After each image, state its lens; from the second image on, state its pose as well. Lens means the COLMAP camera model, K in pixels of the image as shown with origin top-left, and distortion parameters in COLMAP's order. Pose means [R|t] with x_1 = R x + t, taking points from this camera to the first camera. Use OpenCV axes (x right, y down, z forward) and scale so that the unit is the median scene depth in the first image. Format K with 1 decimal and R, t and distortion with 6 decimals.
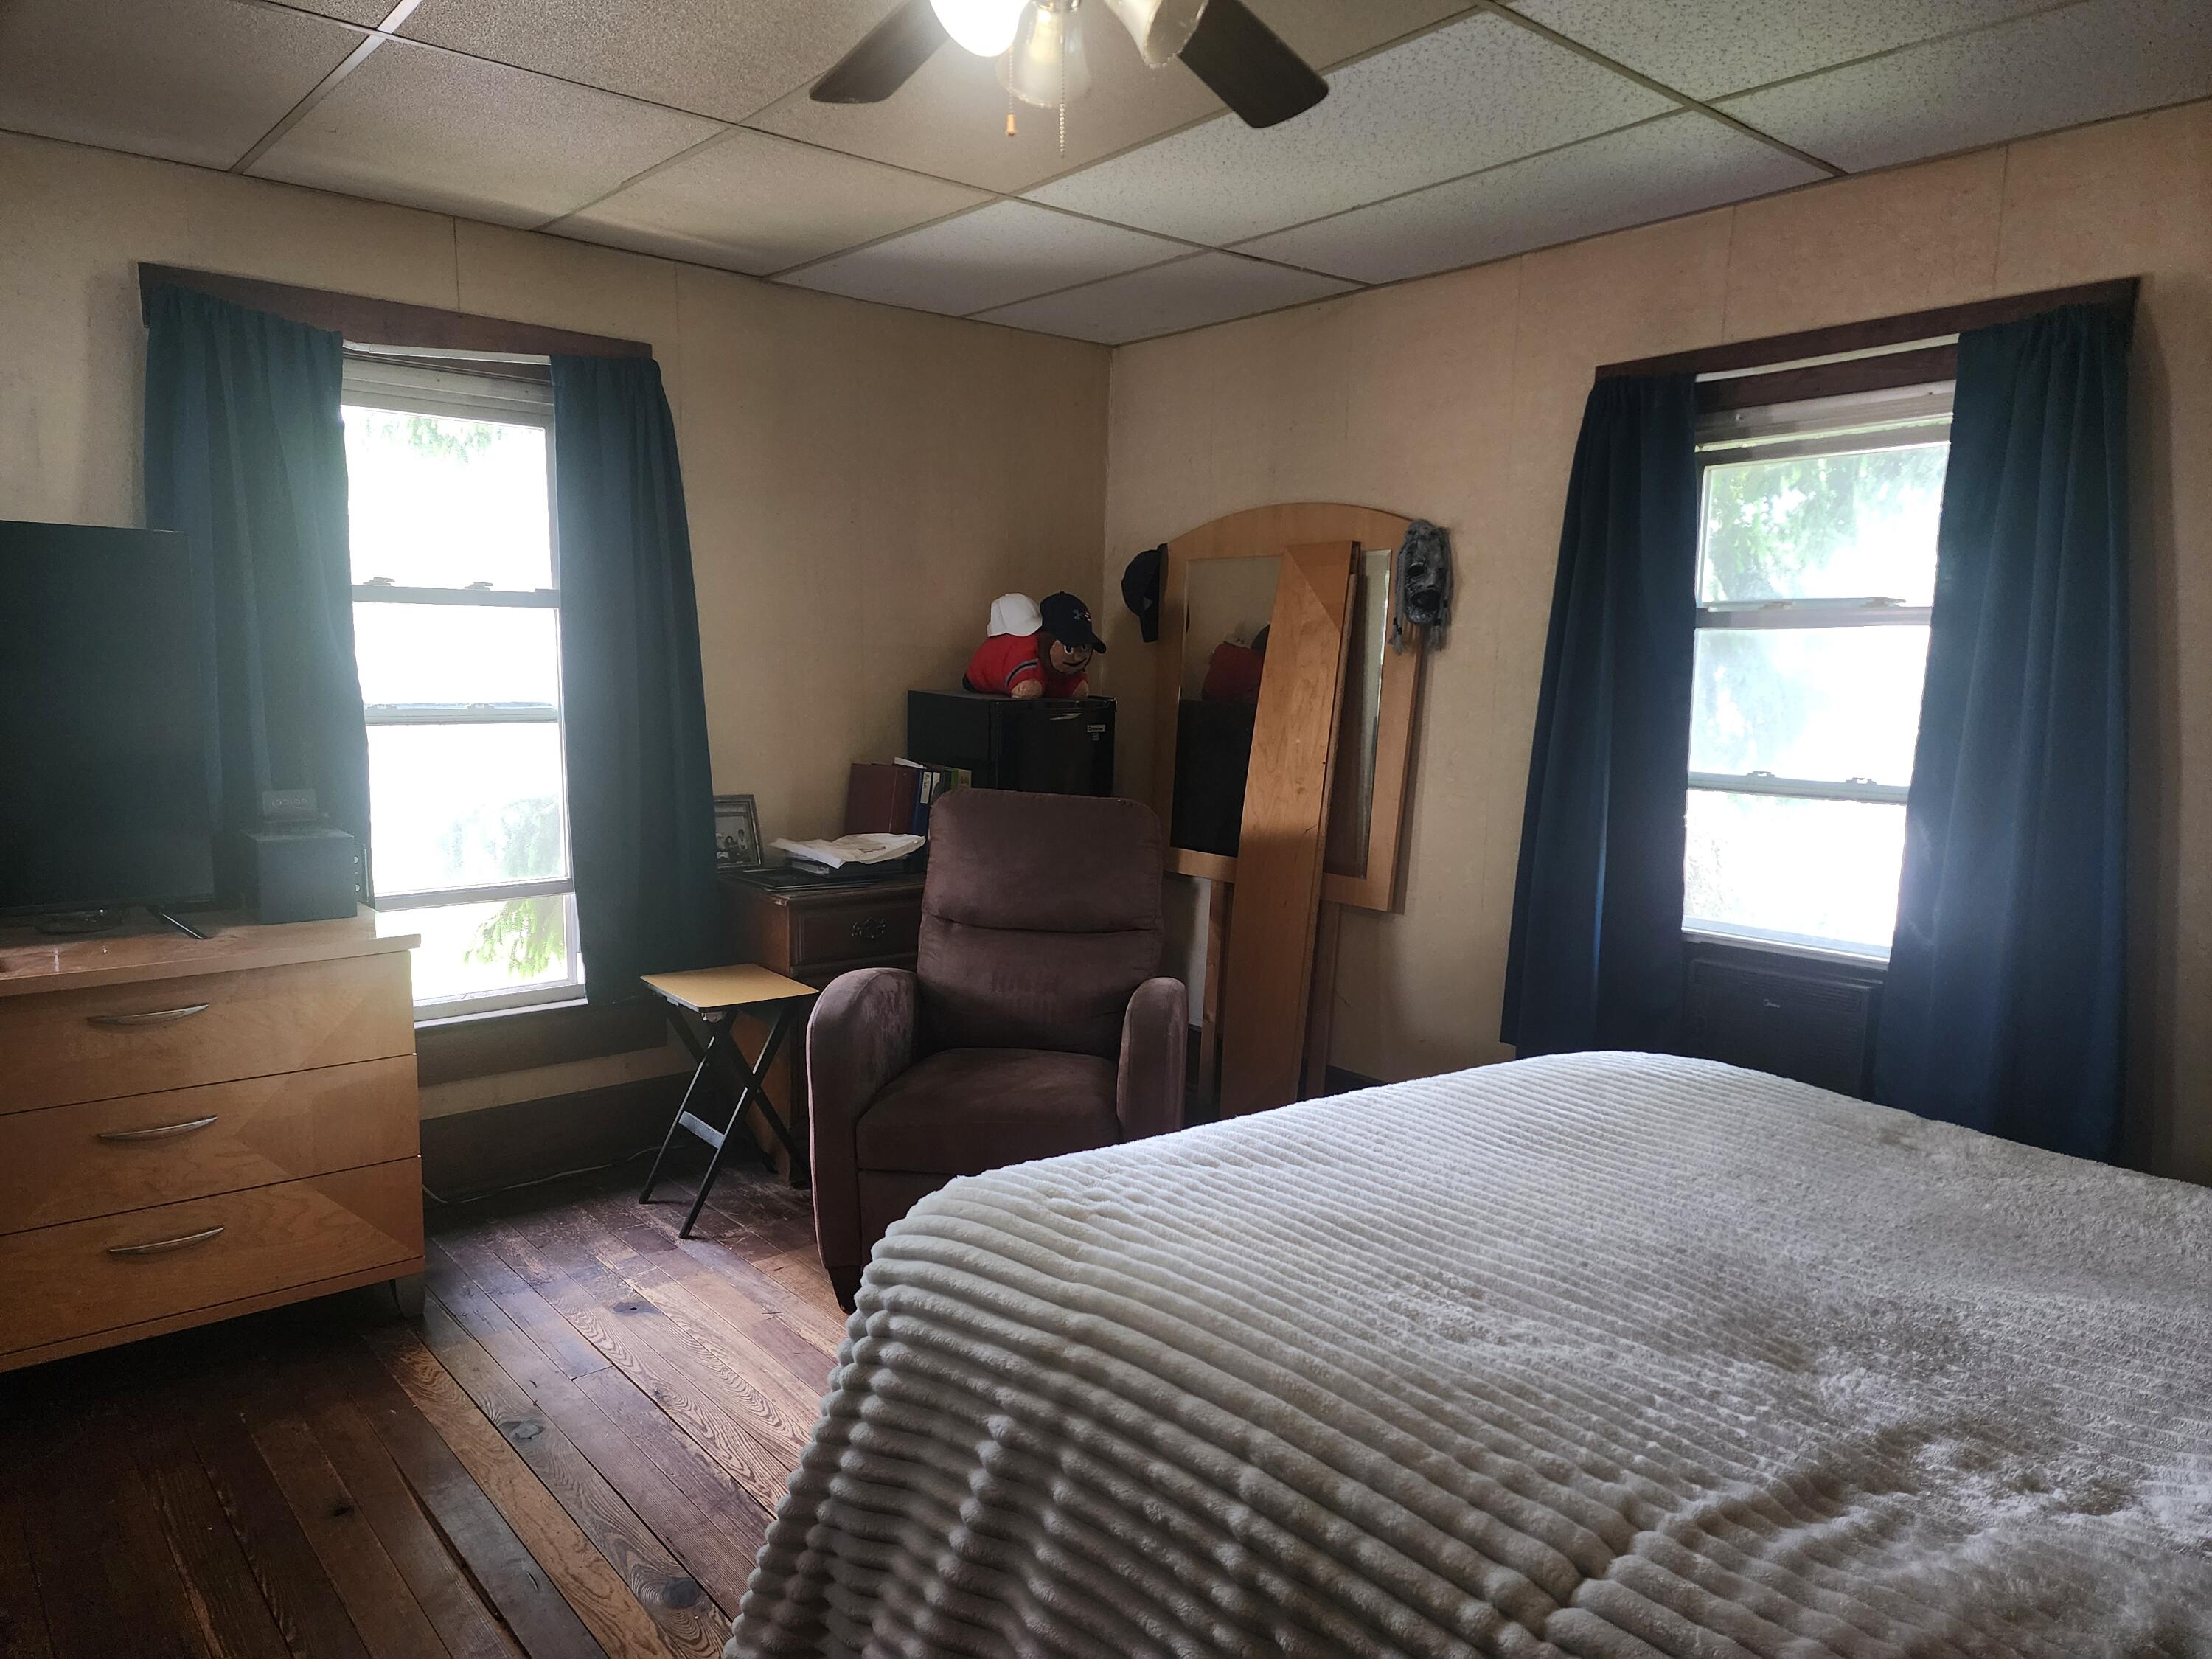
lens RADIAL K [[1466.6, 0, 1120.6], [0, 1466.6, 825.1], [0, 0, 1]] dist [0.084568, -0.075610]
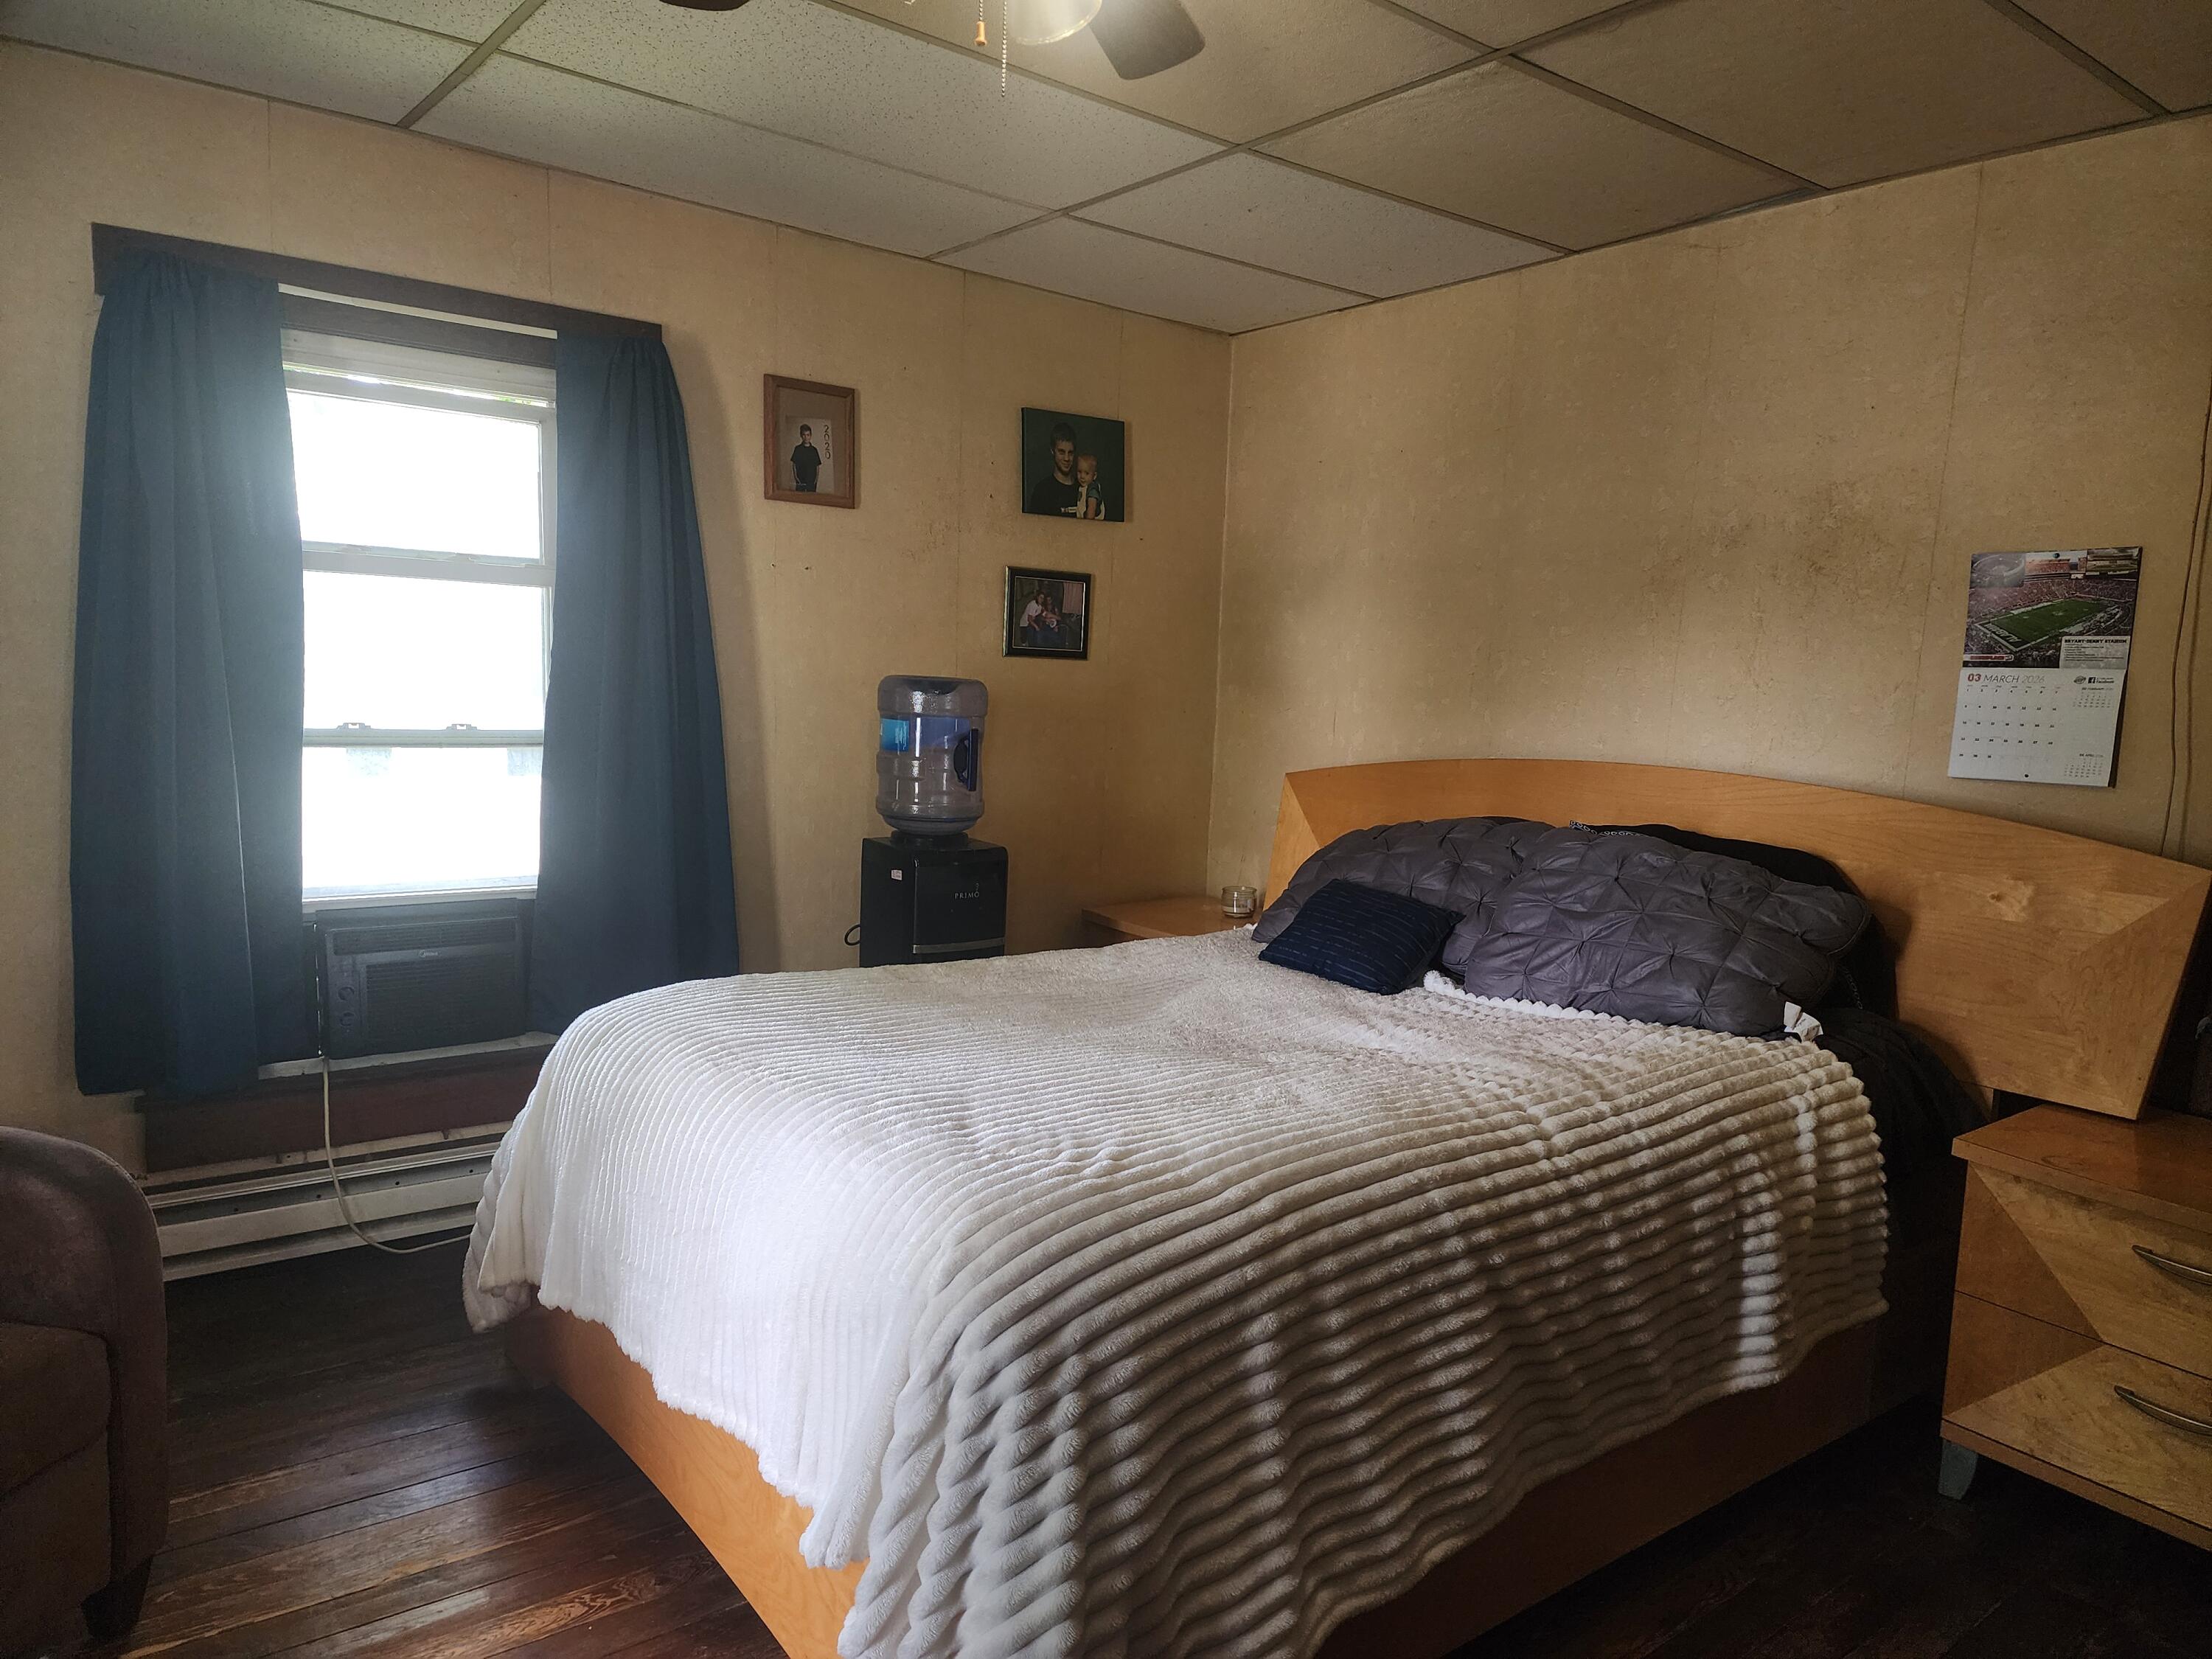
lens RADIAL K [[1466.6, 0, 1122.4], [0, 1466.6, 835.7], [0, 0, 1]] dist [0.084568, -0.075610]
pose [[0.052729, -0.129207, 0.990215, -1.117789], [0.070196, 0.989621, 0.125392, -0.110299], [-0.996139, 0.062897, 0.061251, 0.981054]]
